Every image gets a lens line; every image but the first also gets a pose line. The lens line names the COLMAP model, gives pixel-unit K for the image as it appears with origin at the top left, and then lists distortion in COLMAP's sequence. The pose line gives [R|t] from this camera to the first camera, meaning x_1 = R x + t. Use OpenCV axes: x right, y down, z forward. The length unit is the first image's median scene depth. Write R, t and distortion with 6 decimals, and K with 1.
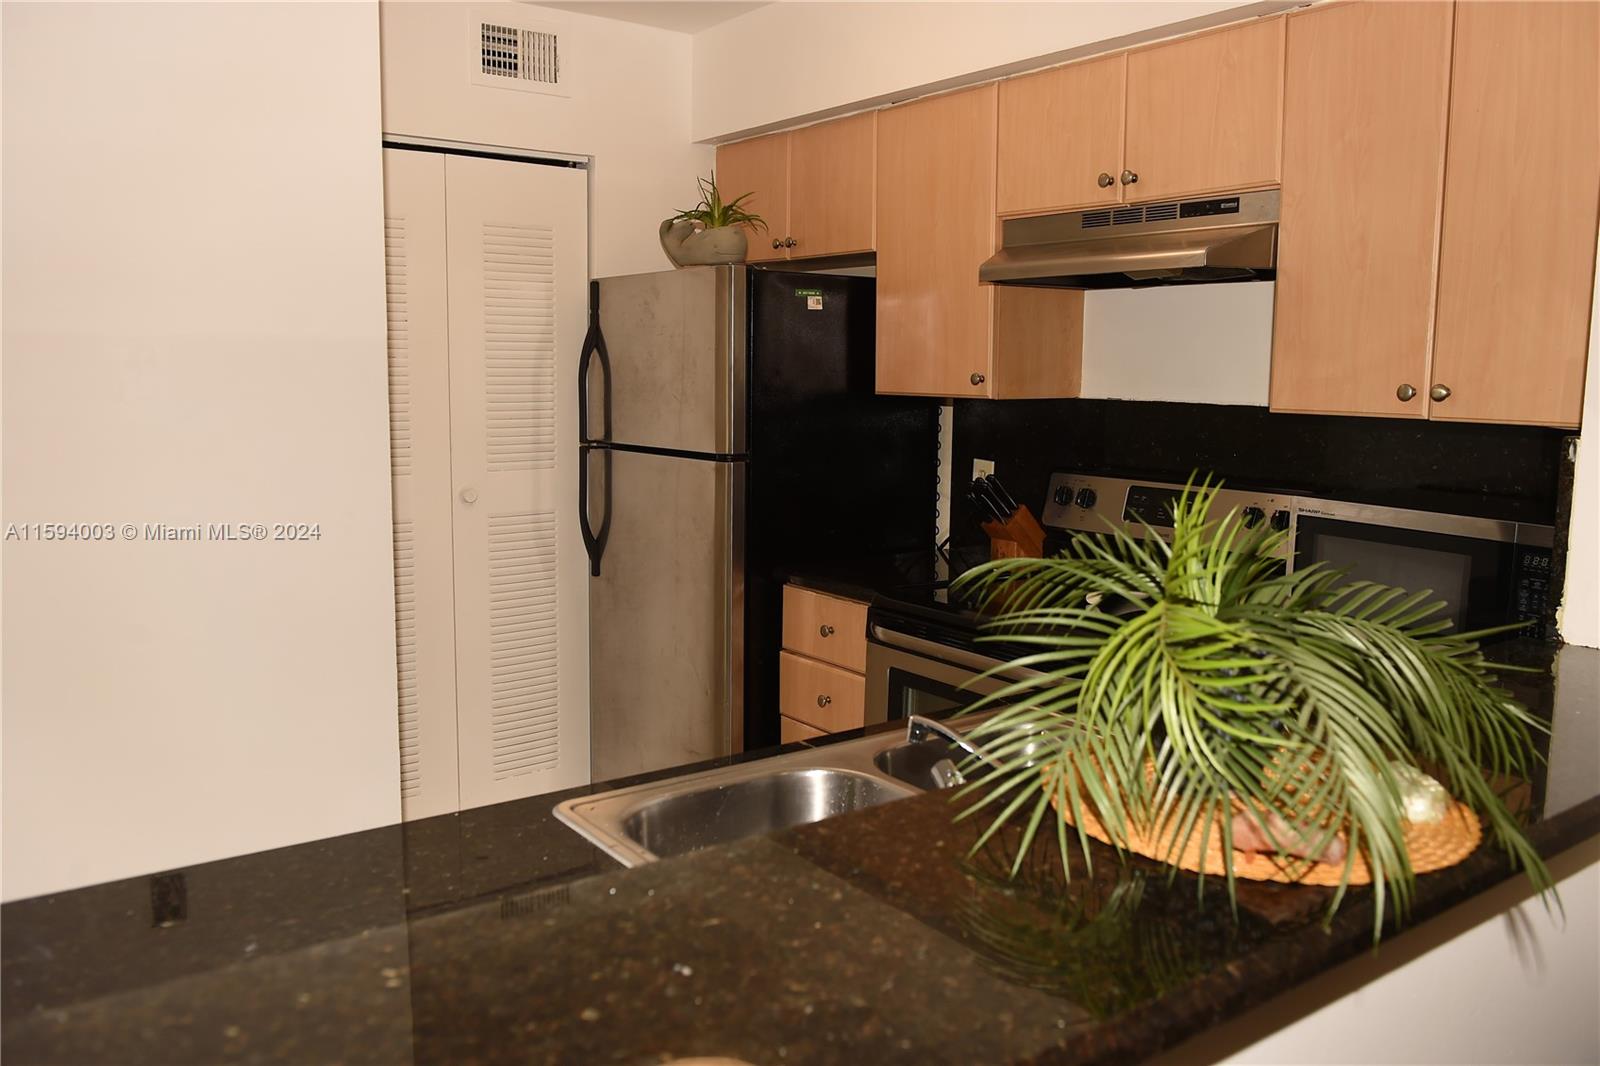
lens RADIAL K [[1272.1, 0, 800.2], [0, 1272.1, 528.2], [0, 0, 1]] dist [-0.025208, -0.003134]
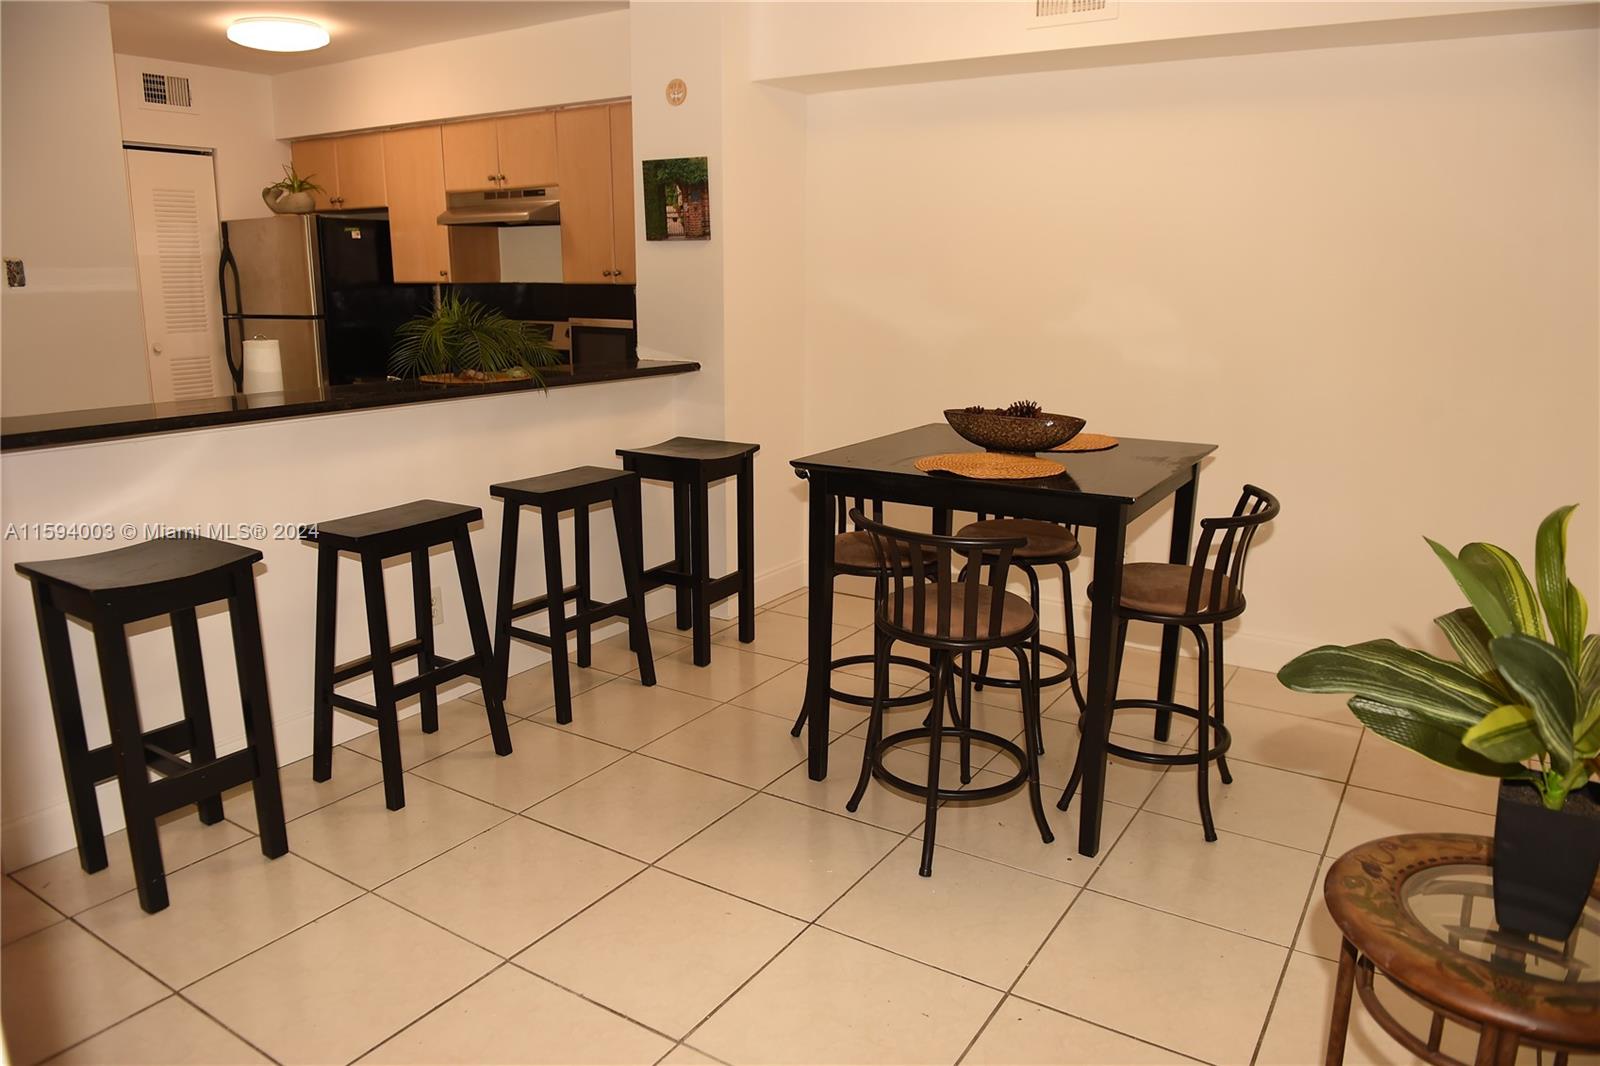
lens RADIAL K [[1102.0, 0, 811.9], [0, 1102.0, 532.7], [0, 0, 1]] dist [-0.054474, 0.001659]
pose [[0.931124, -0.087731, 0.353994, 0.033035], [0.051665, 0.992577, 0.110097, 0.125056], [-0.361026, -0.084225, 0.928745, -0.815755]]
